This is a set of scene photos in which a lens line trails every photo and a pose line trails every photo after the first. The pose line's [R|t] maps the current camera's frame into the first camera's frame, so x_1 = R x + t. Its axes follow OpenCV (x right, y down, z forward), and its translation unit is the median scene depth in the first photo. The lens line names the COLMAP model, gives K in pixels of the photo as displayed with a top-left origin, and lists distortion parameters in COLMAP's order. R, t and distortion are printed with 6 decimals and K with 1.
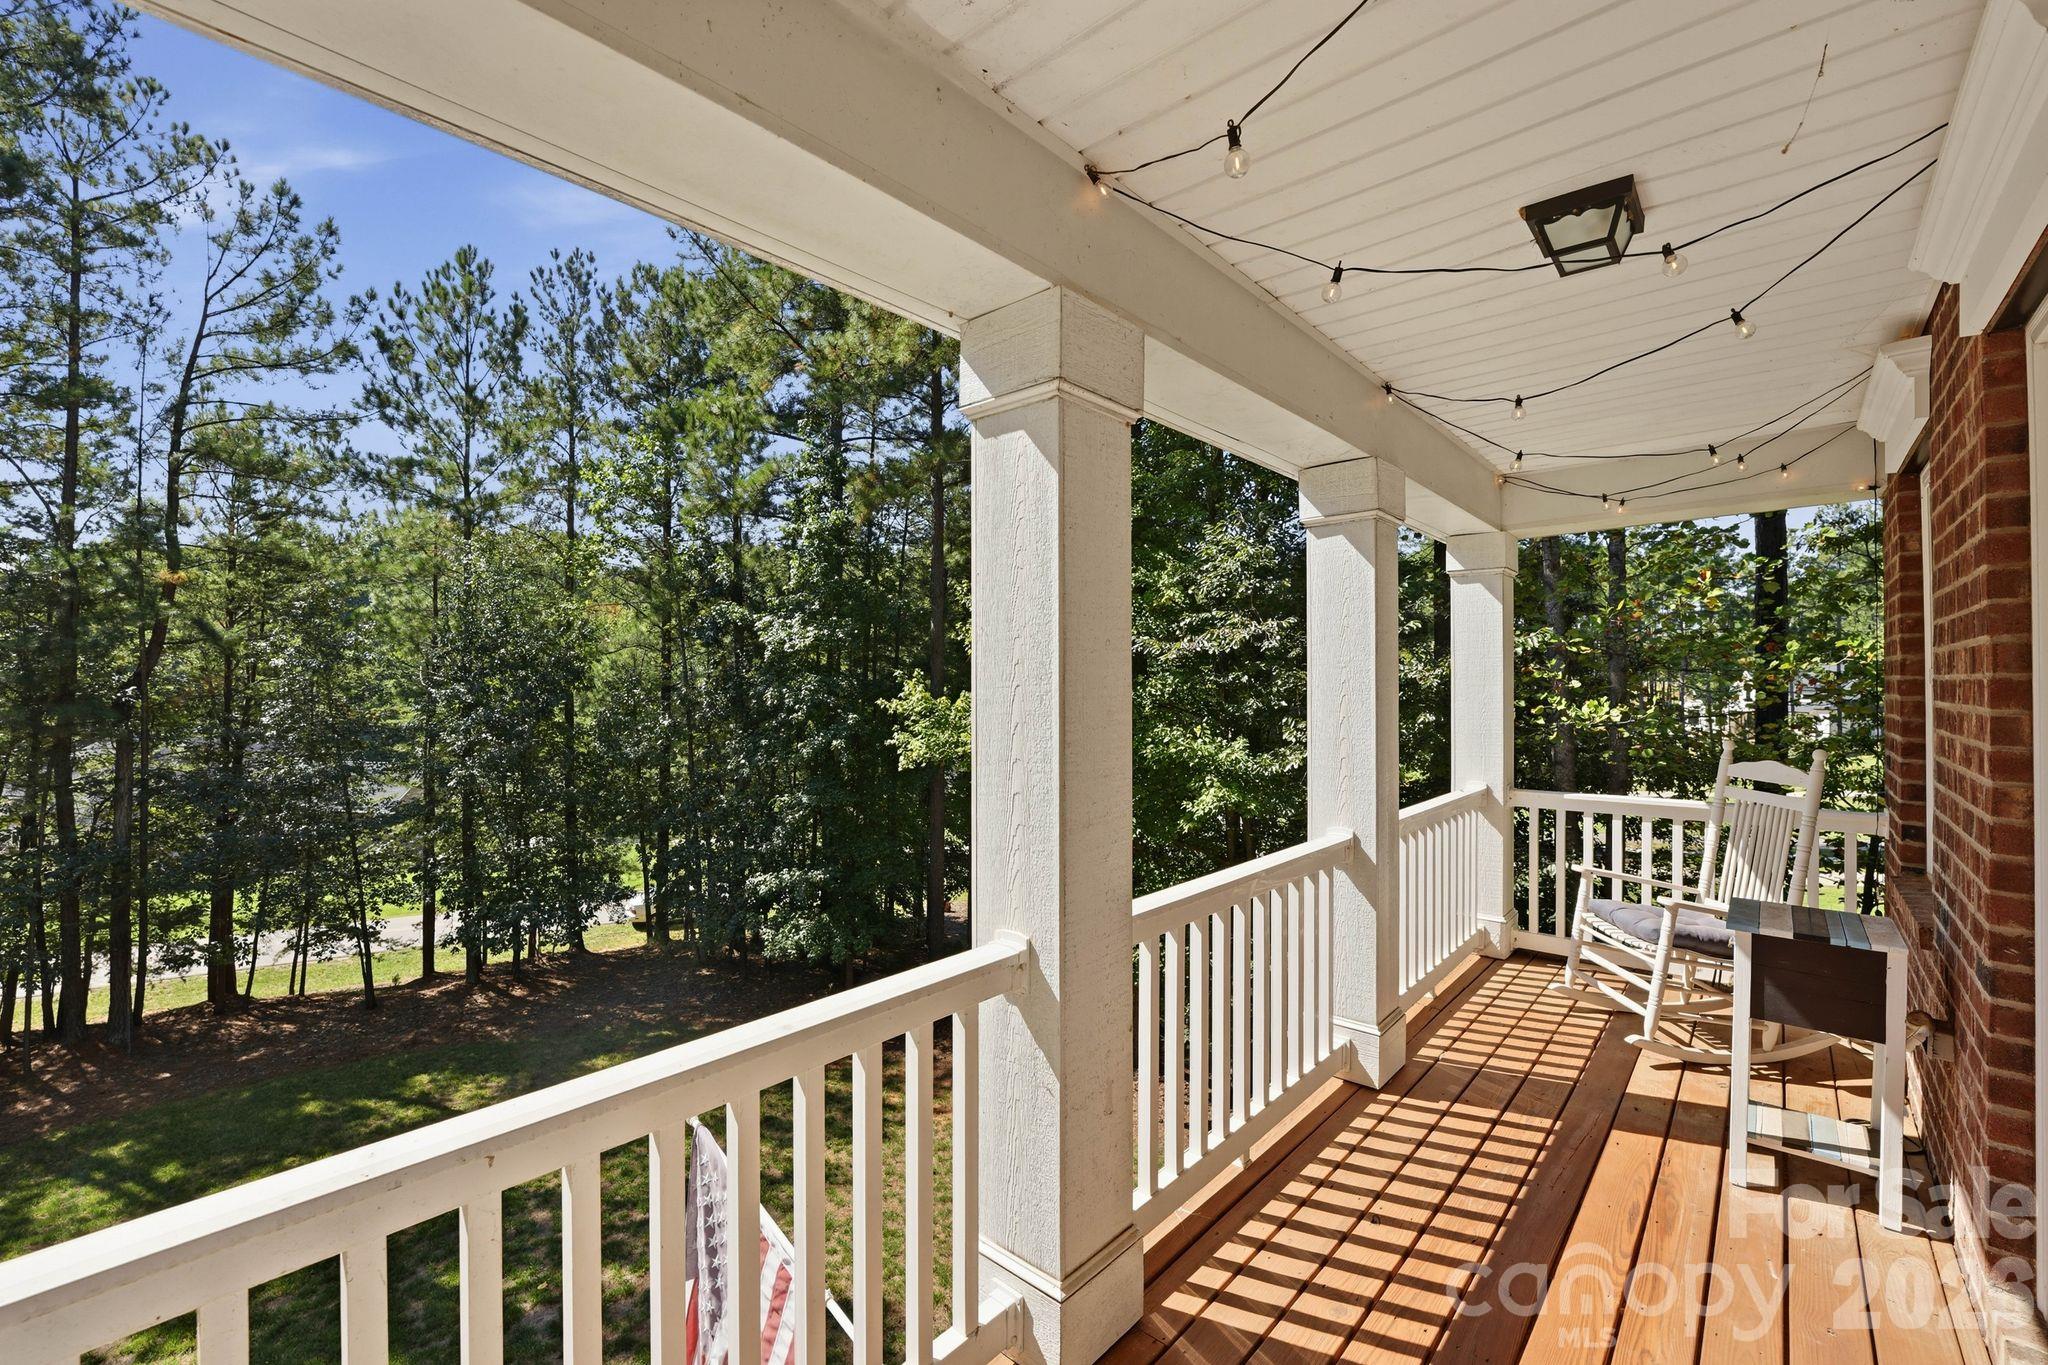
lens RADIAL K [[853.6, 0, 1020.5], [0, 853.6, 675.4], [0, 0, 1]] dist [-0.019870, 0.001158]
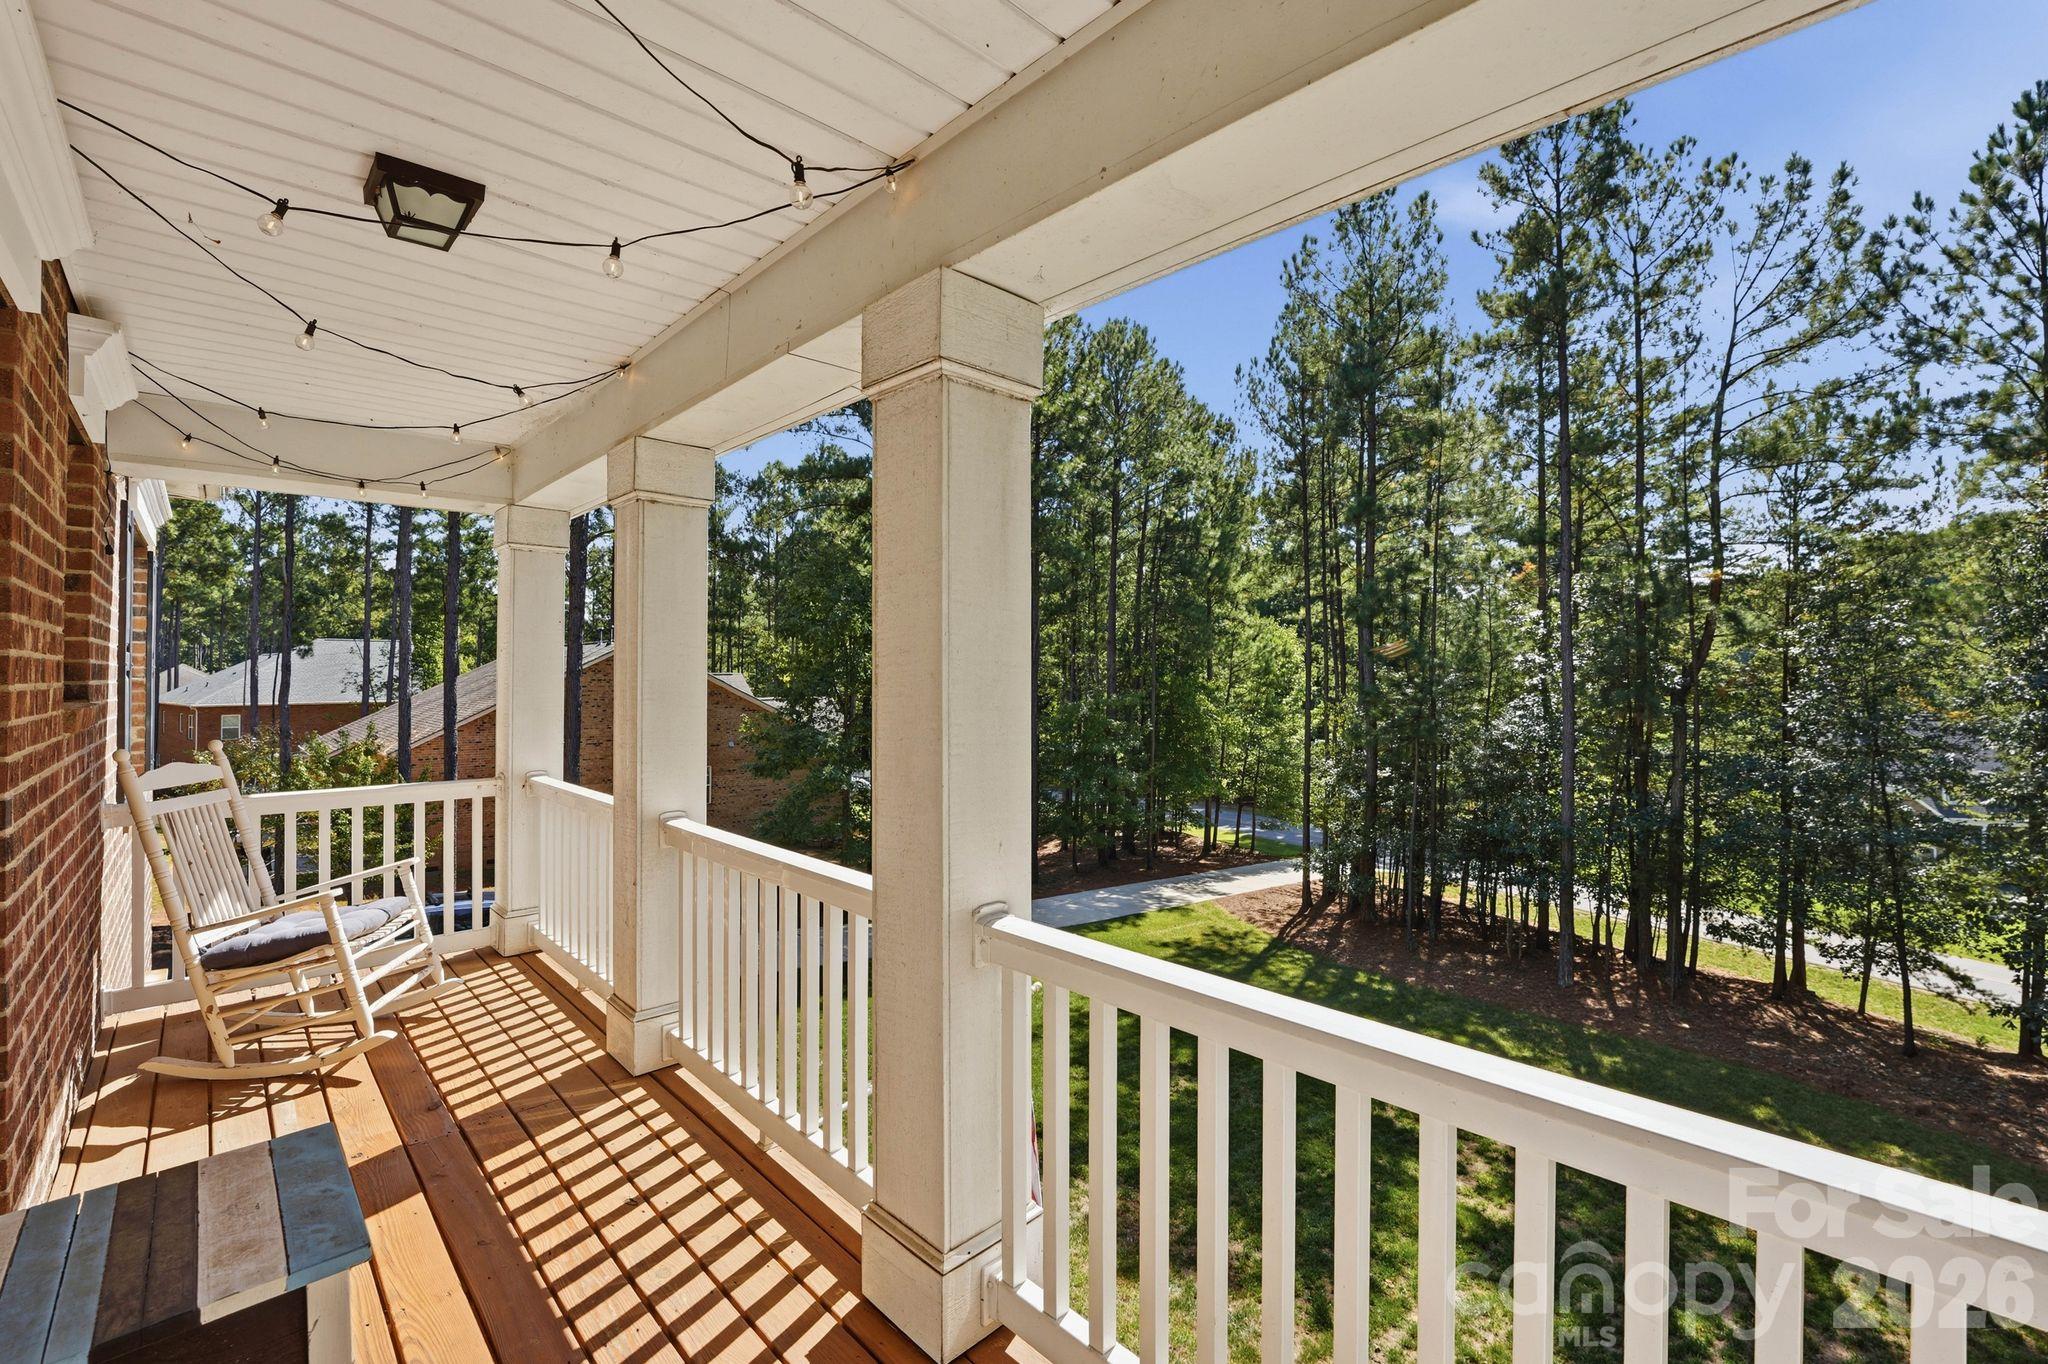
lens RADIAL K [[853.6, 0, 1008.9], [0, 853.6, 684.5], [0, 0, 1]] dist [-0.019870, 0.001158]
pose [[-0.074443, 0.010052, -0.997175, 0.140269], [0.008537, 0.999919, 0.009443, 0.002783], [0.997189, -0.007810, -0.074523, 0.155296]]
